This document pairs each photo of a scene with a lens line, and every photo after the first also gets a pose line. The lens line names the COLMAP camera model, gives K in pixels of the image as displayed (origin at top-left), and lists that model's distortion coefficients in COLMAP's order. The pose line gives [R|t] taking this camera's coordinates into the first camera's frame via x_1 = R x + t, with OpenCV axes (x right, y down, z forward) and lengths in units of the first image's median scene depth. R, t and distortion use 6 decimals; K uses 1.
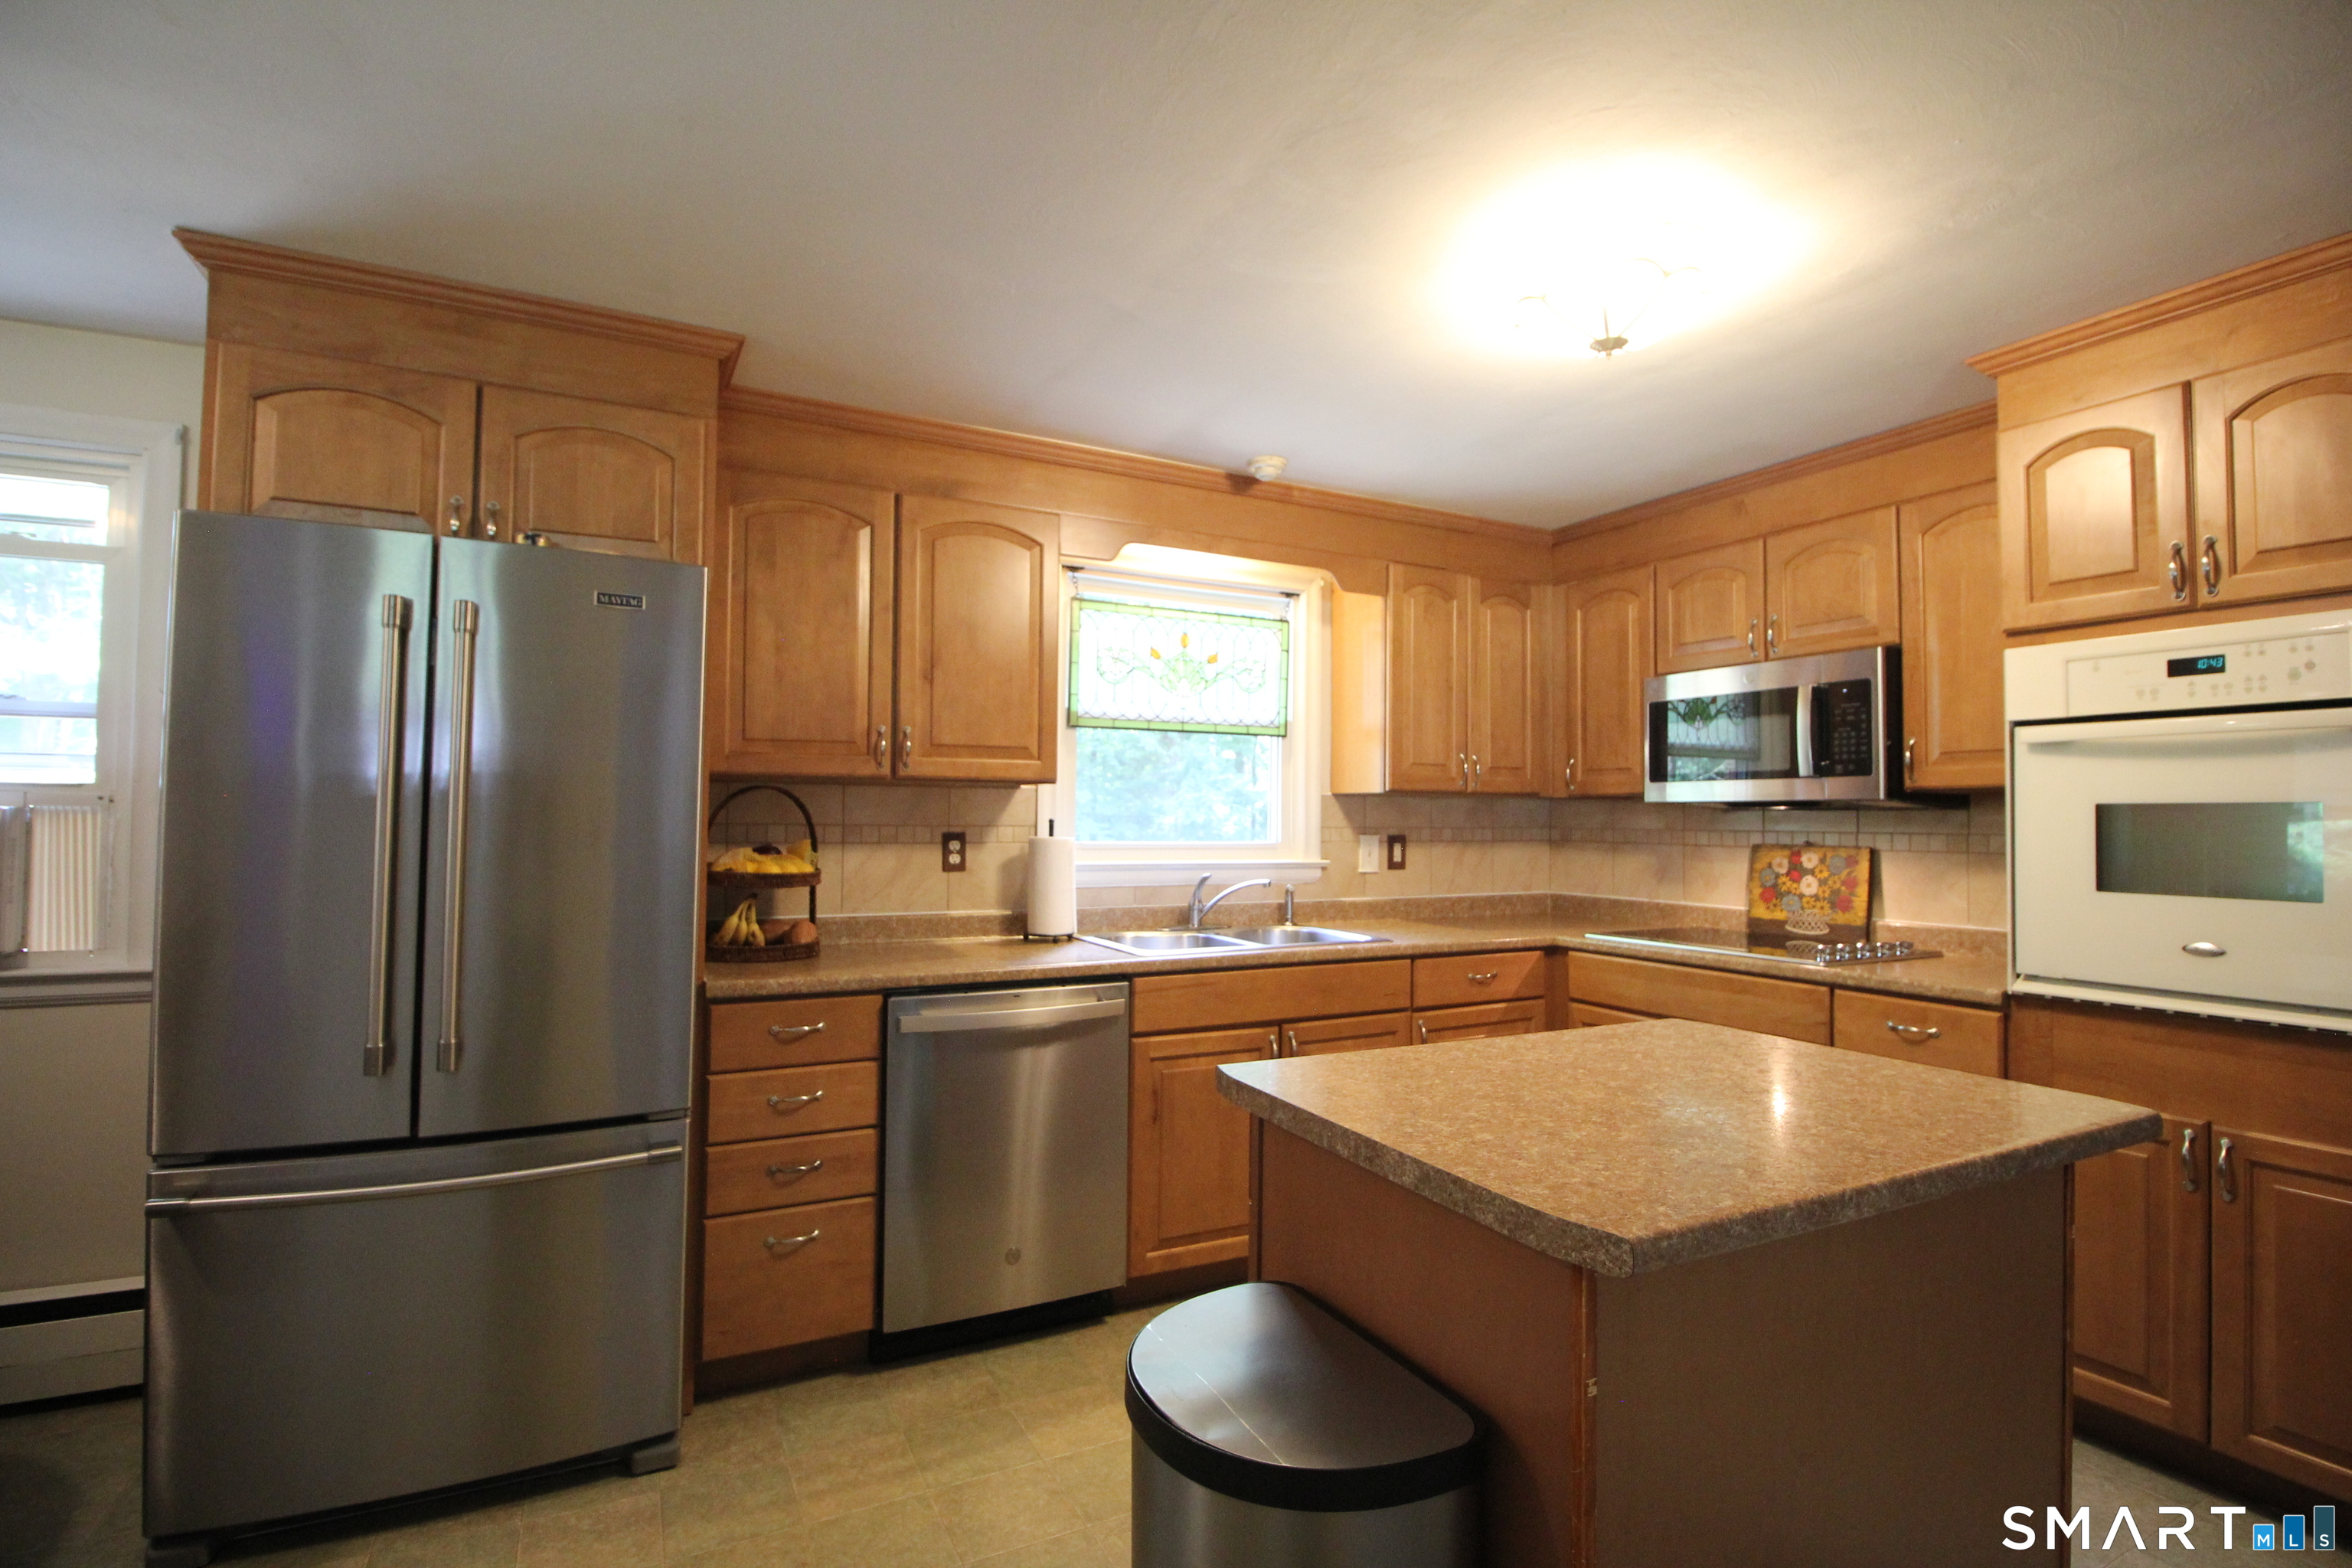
lens RADIAL K [[1088.1, 0, 1185.4], [0, 1088.1, 781.5], [0, 0, 1]] dist [0.004482, -0.015458]
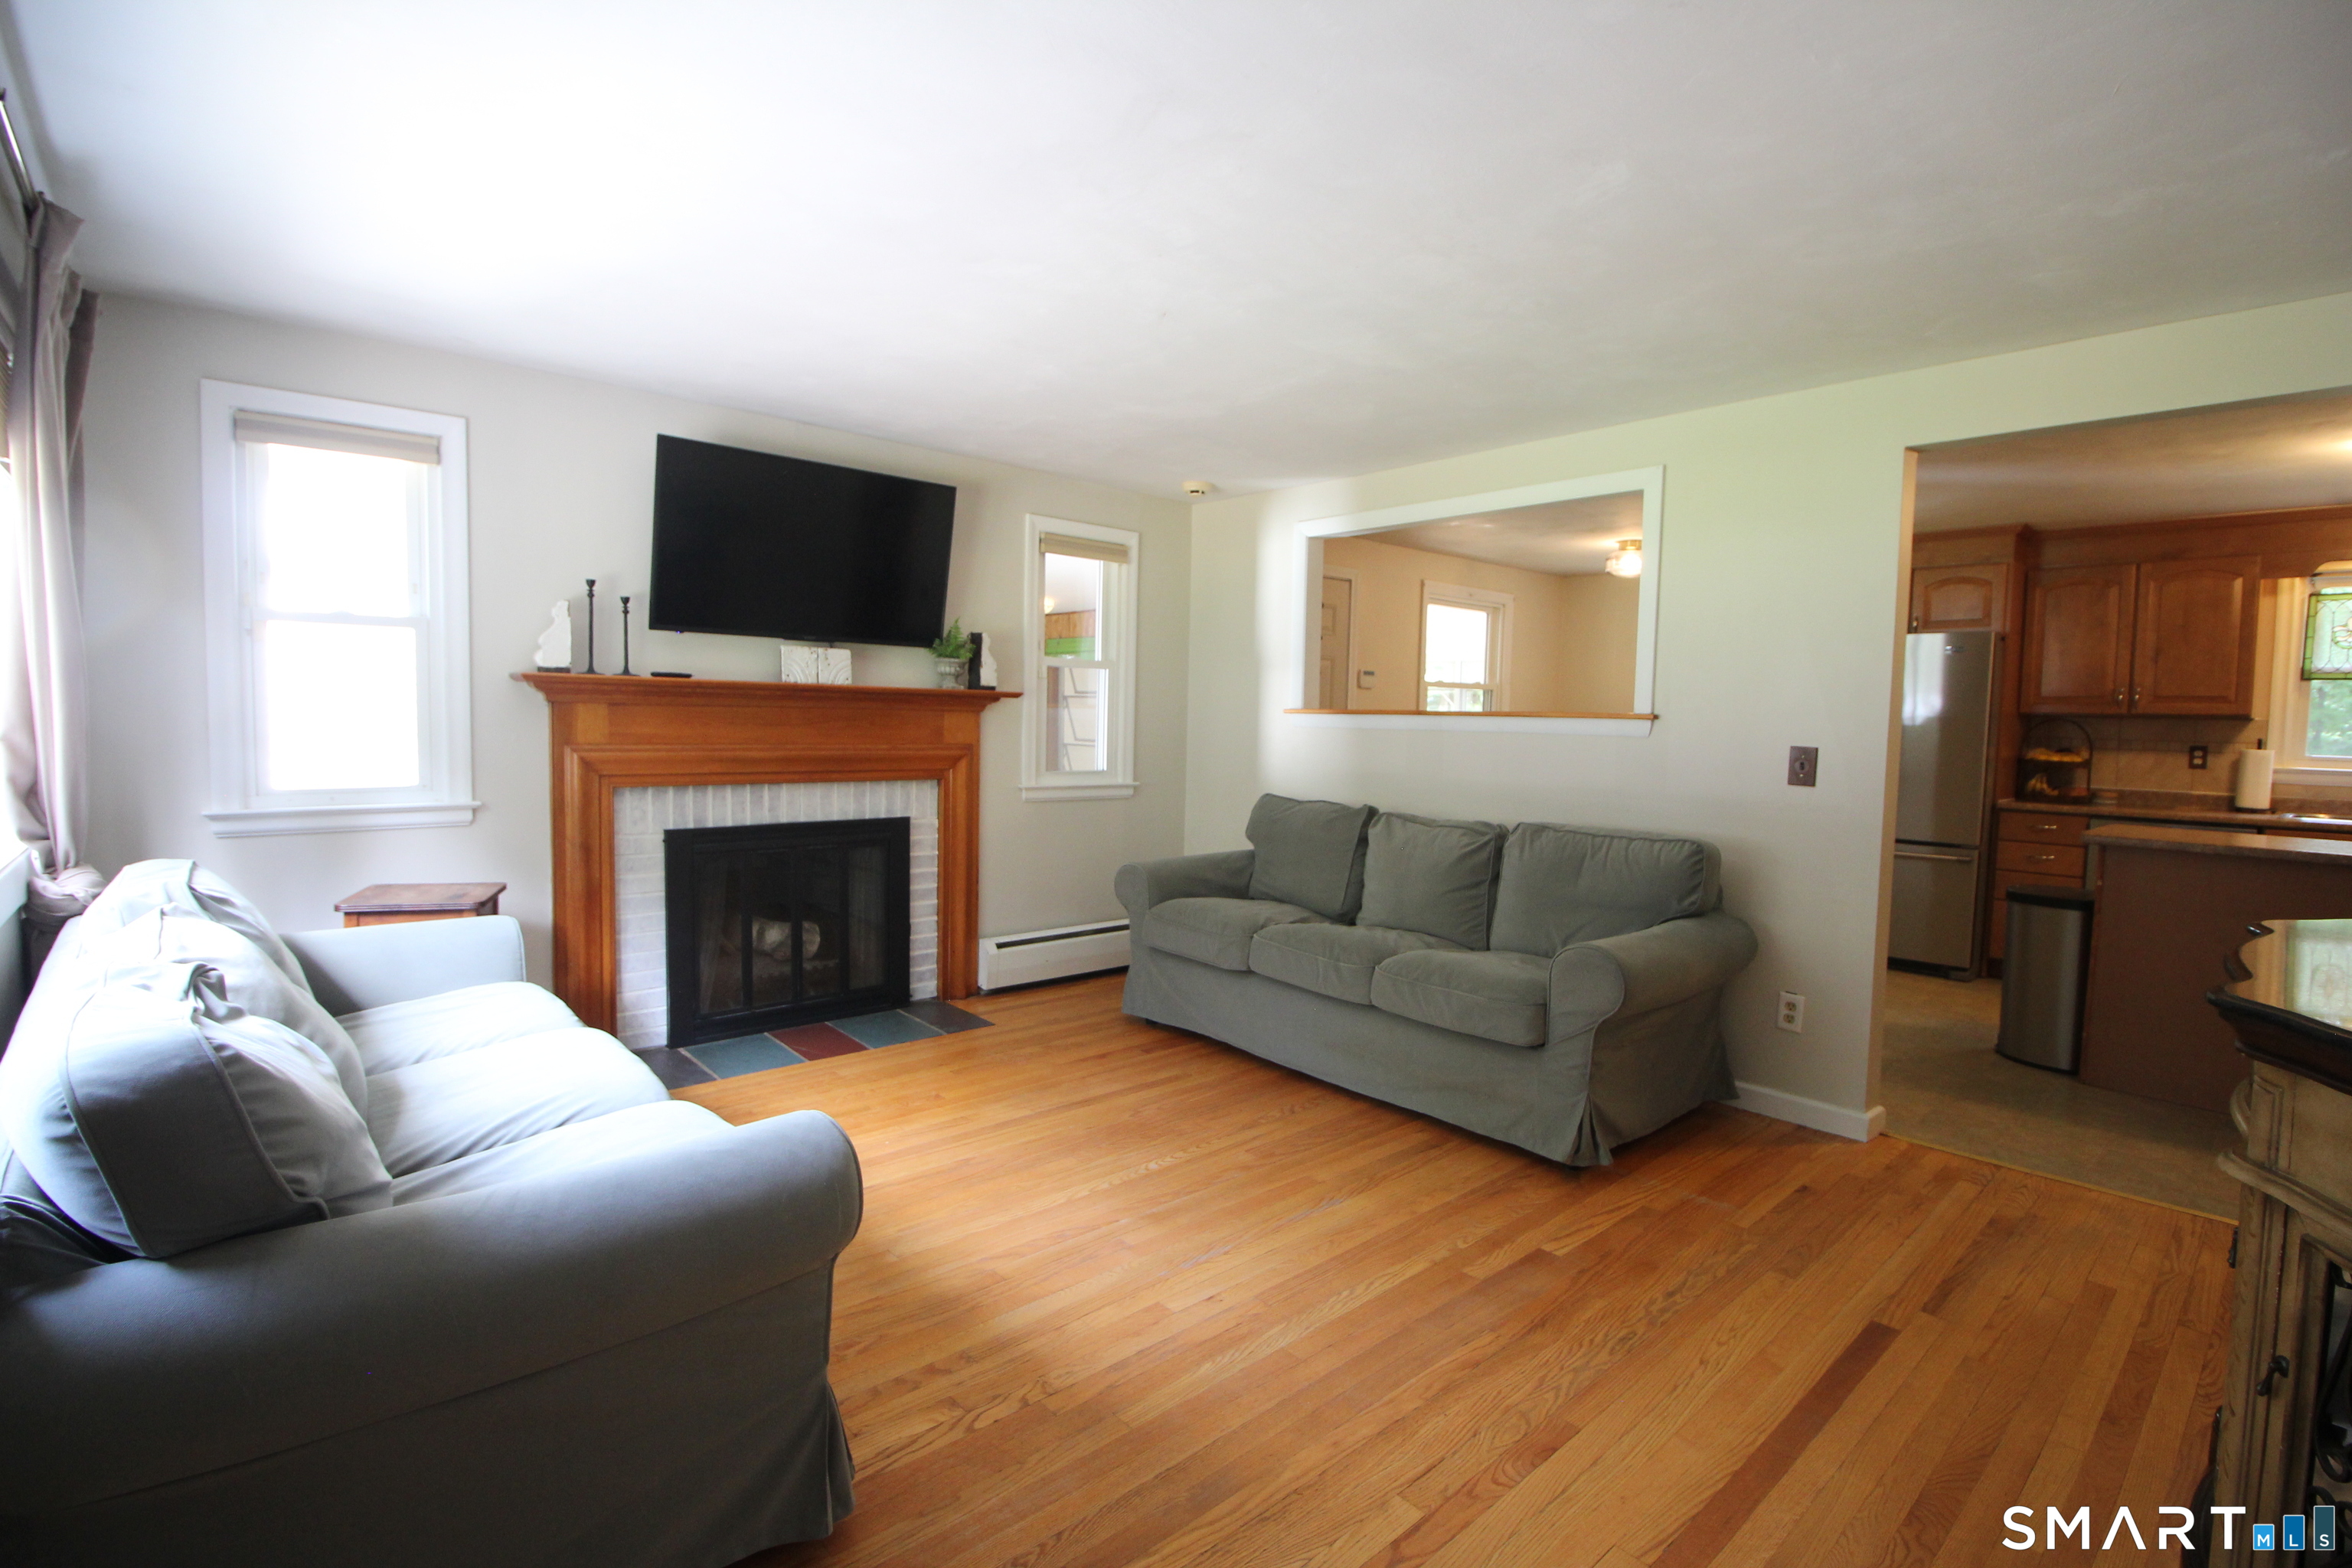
lens RADIAL K [[1088.1, 0, 1185.4], [0, 1088.1, 781.5], [0, 0, 1]] dist [0.004482, -0.015458]
pose [[0.252369, 0.053524, -0.966149, 1.026059], [0.011790, 0.998225, 0.058381, -0.014894], [0.967559, -0.026125, 0.251290, -0.963066]]
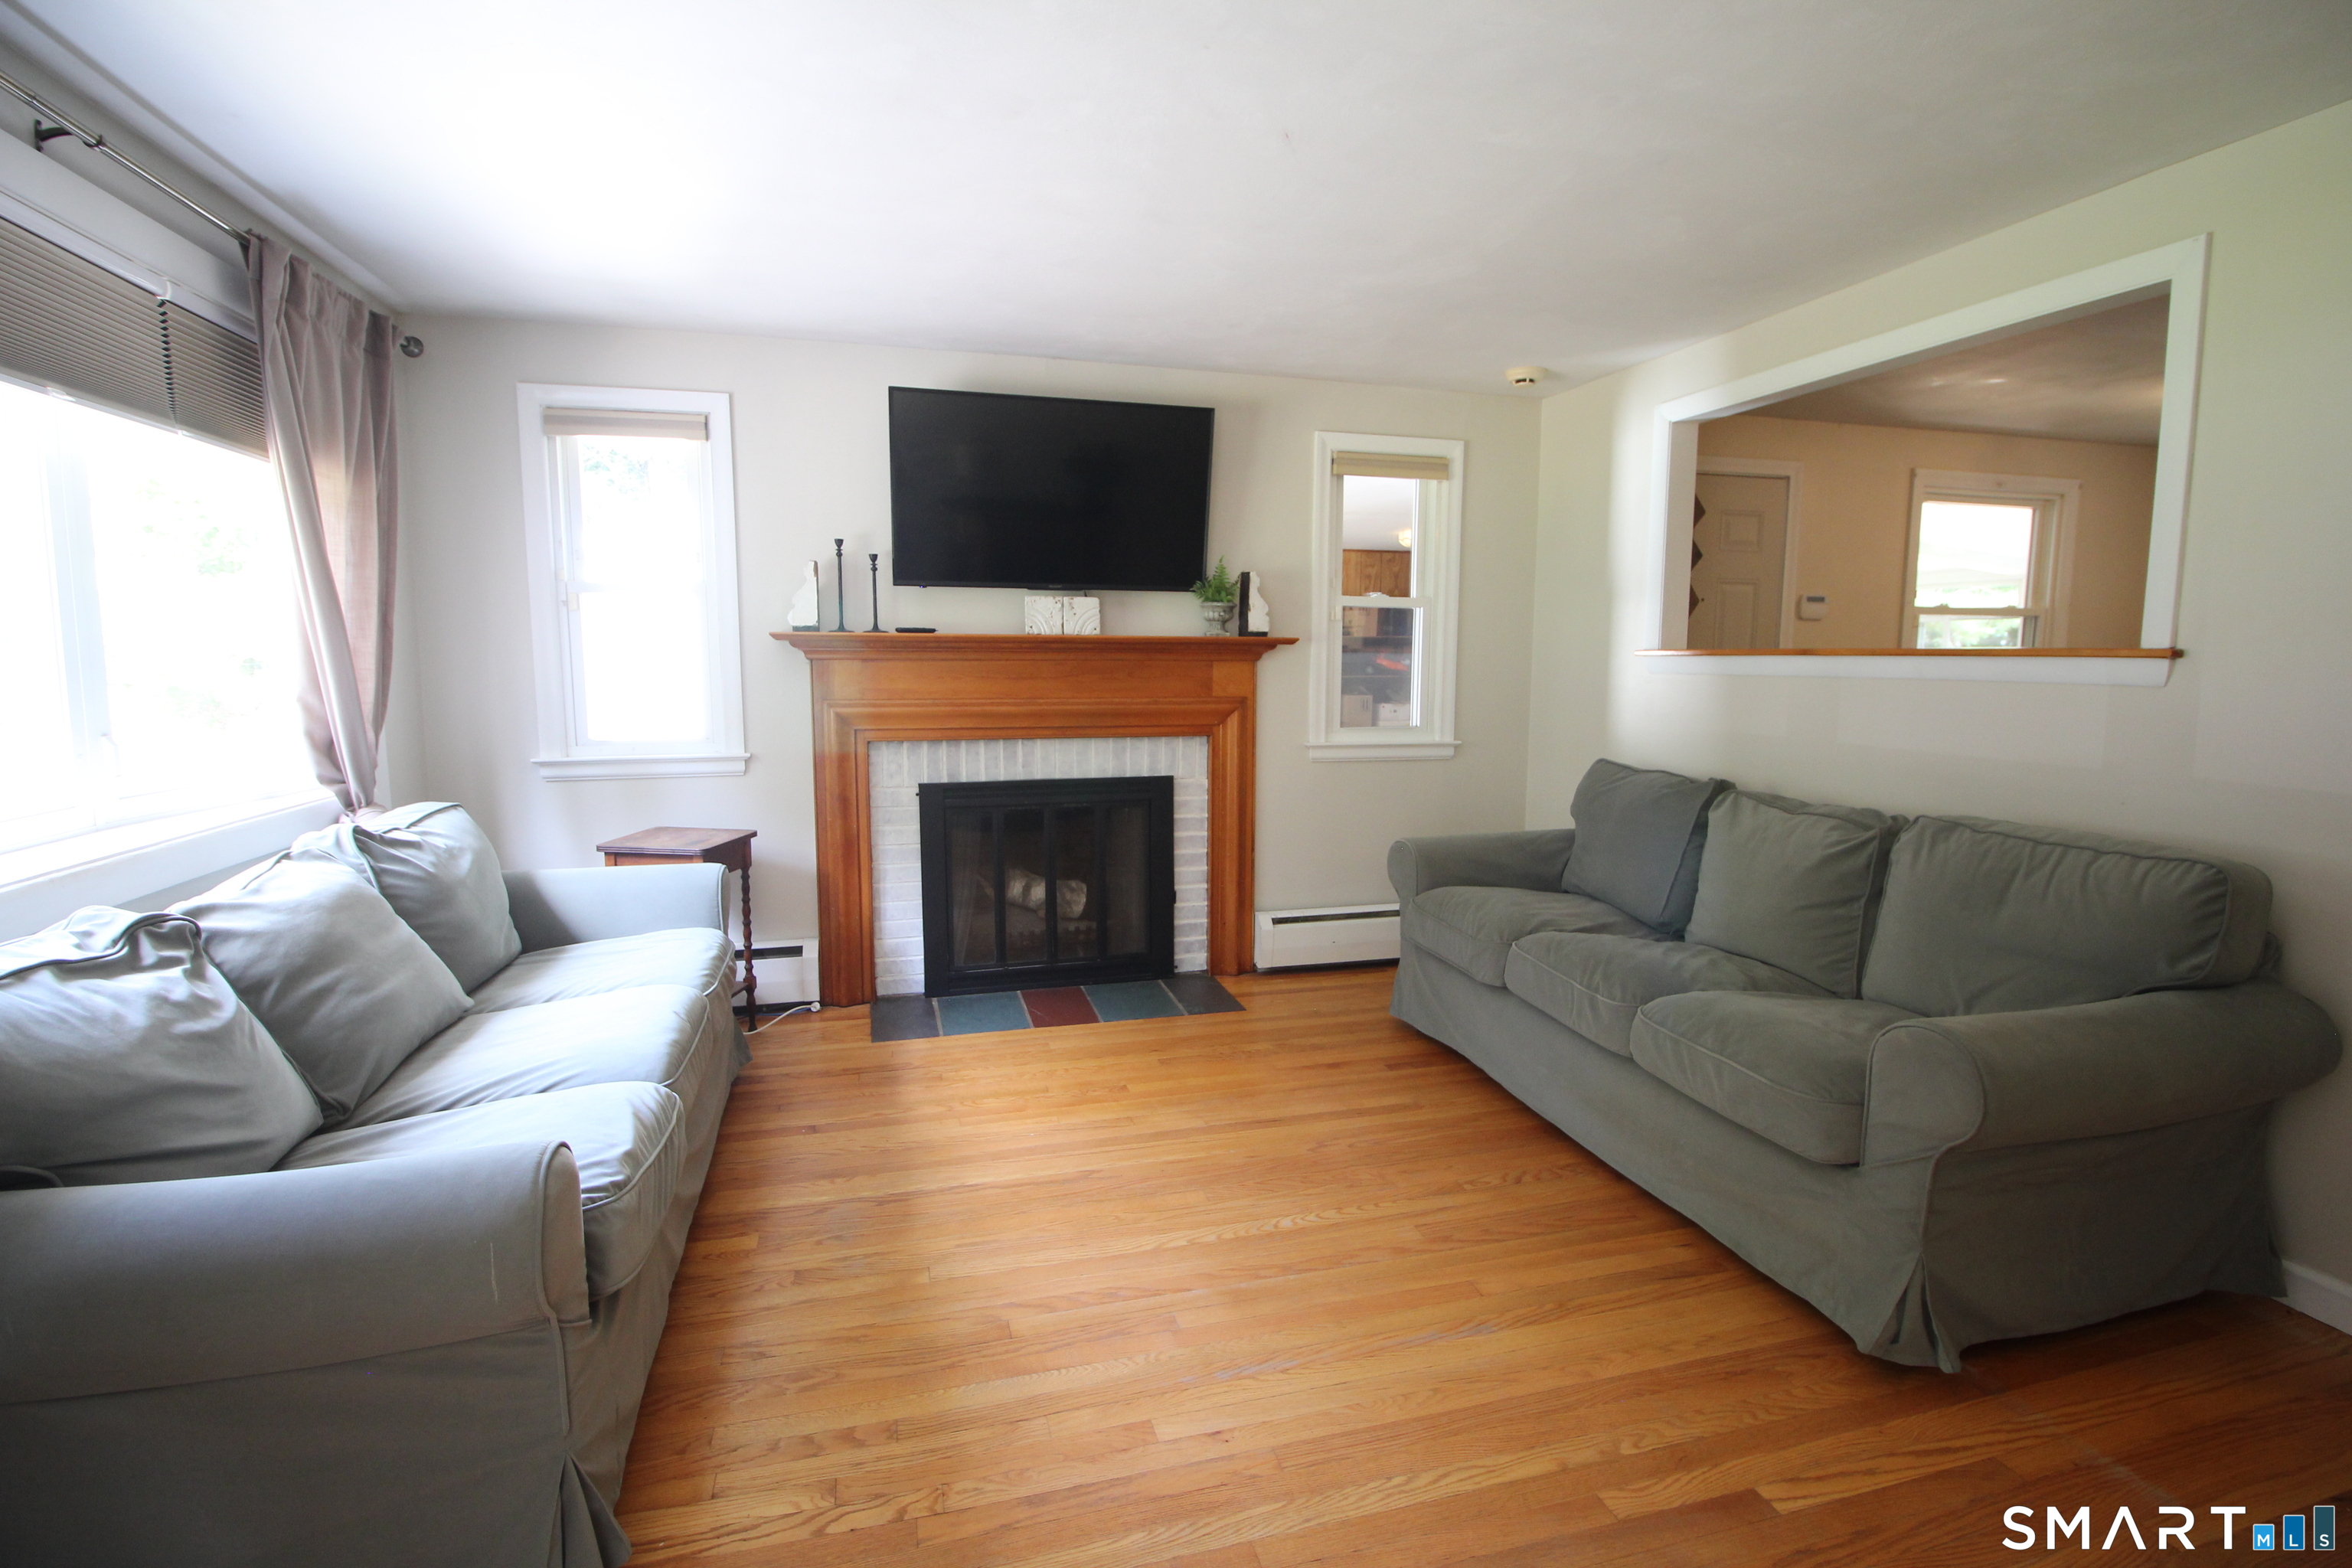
lens RADIAL K [[1102.1, 0, 1184.5], [0, 1102.1, 778.2], [0, 0, 1]] dist [0.010147, -0.021403]
pose [[-0.204445, 0.098208, -0.973939, 0.863073], [0.026197, 0.995147, 0.094848, -0.013616], [0.978528, -0.006123, -0.206025, -0.669040]]
